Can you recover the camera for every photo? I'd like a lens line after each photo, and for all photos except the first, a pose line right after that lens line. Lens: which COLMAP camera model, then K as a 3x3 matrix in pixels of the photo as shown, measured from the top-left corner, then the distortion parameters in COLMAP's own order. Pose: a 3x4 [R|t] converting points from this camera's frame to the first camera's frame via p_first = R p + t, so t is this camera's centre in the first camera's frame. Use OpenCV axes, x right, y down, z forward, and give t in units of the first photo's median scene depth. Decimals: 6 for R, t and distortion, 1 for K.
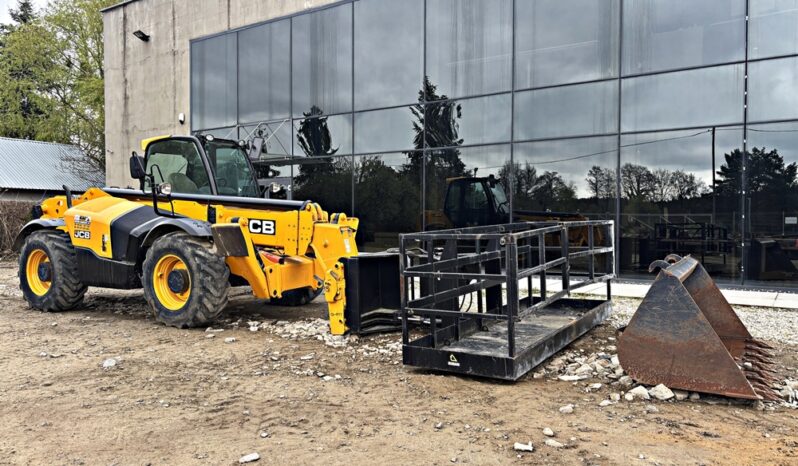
lens RADIAL K [[604.7, 0, 408.8], [0, 604.7, 238.6], [0, 0, 1]] dist [0.020521, -0.004485]
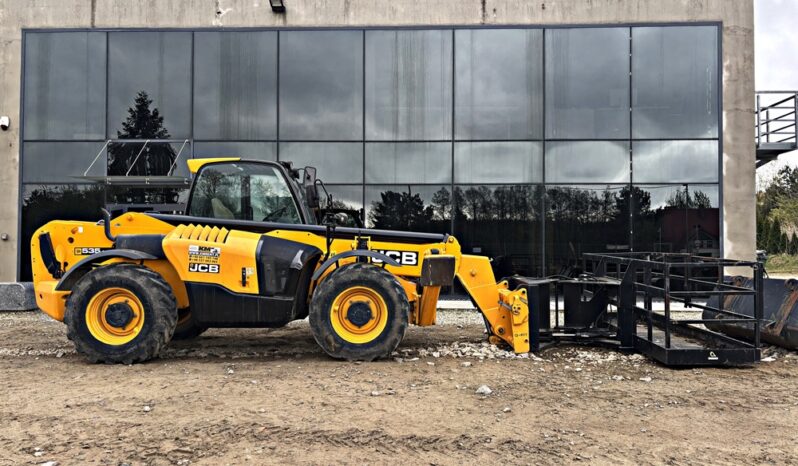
lens RADIAL K [[603.2, 0, 396.5], [0, 603.2, 235.4], [0, 0, 1]] dist [0.063803, -0.091965]
pose [[0.848281, 0.016226, 0.529298, -0.827062], [0.013057, 0.998586, -0.051537, -0.004757], [-0.529385, 0.050629, 0.846869, 0.134365]]
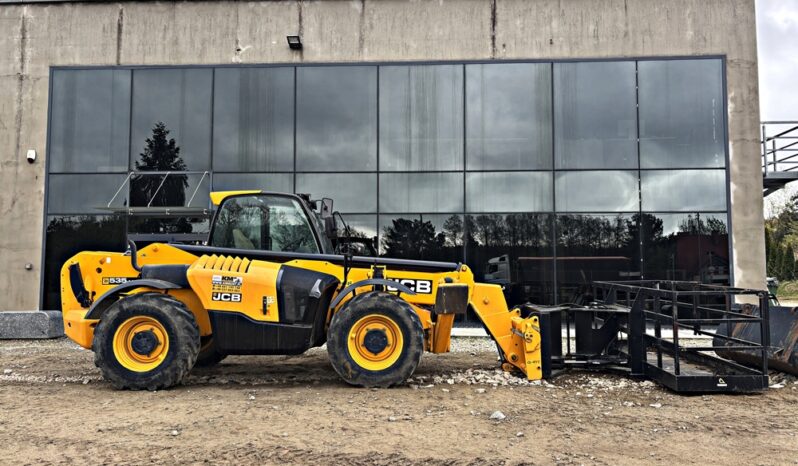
lens RADIAL K [[603.3, 0, 399.0], [0, 603.3, 233.0], [0, 0, 1]] dist [0.058941, -0.084934]
pose [[0.856213, 0.038744, 0.515167, -0.851083], [0.014981, 0.994903, -0.099721, -0.007558], [-0.516405, 0.093100, 0.851269, 0.106109]]
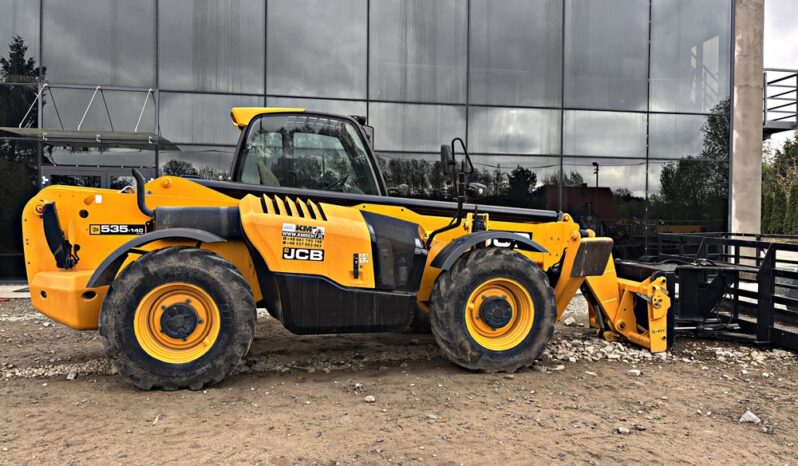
lens RADIAL K [[603.2, 0, 396.5], [0, 603.2, 235.4], [0, 0, 1]] dist [0.063803, -0.091965]
pose [[0.730532, -0.003768, 0.682868, -0.971859], [0.010403, 0.999930, -0.005613, -0.023297], [-0.682799, 0.011204, 0.730520, 0.514370]]
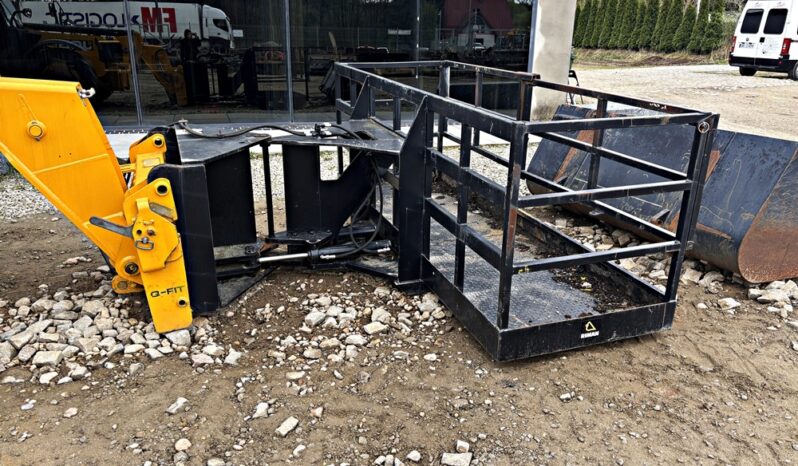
lens RADIAL K [[604.7, 0, 408.8], [0, 604.7, 238.6], [0, 0, 1]] dist [0.020521, -0.004485]
pose [[0.602588, -0.242268, 0.760391, -0.312026], [0.002417, 0.953358, 0.301833, -0.044983], [-0.798049, -0.180044, 0.575067, 0.535363]]
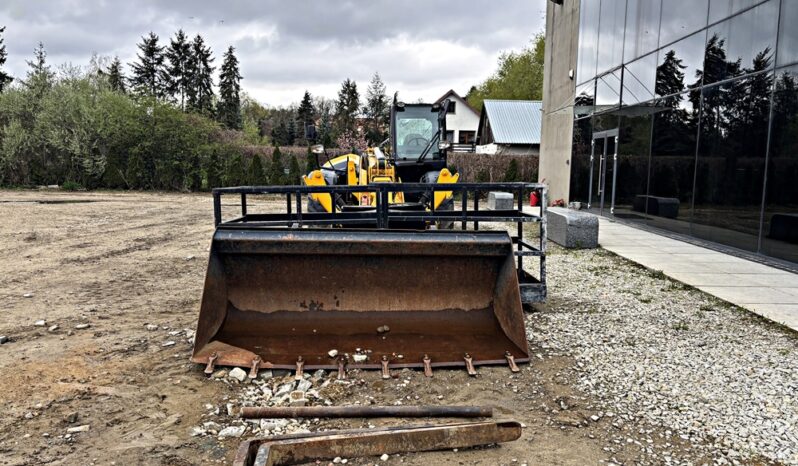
lens RADIAL K [[603.2, 0, 396.5], [0, 603.2, 235.4], [0, 0, 1]] dist [0.063803, -0.091965]
pose [[0.539274, 0.104462, -0.835626, 0.851555], [-0.039612, 0.994325, 0.098738, -0.030217], [0.841198, -0.020146, 0.540351, 0.400830]]
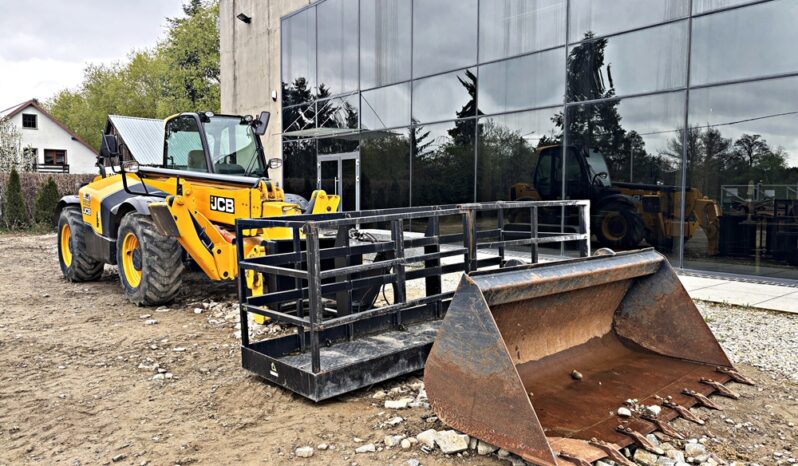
lens RADIAL K [[605.7, 0, 399.0], [0, 605.7, 233.0], [0, 0, 1]] dist [0.016388, 0.002948]
pose [[0.954416, 0.019059, -0.297871, 0.323256], [-0.007727, 0.999202, 0.039175, -0.015542], [0.298380, -0.035088, 0.953802, 0.164125]]
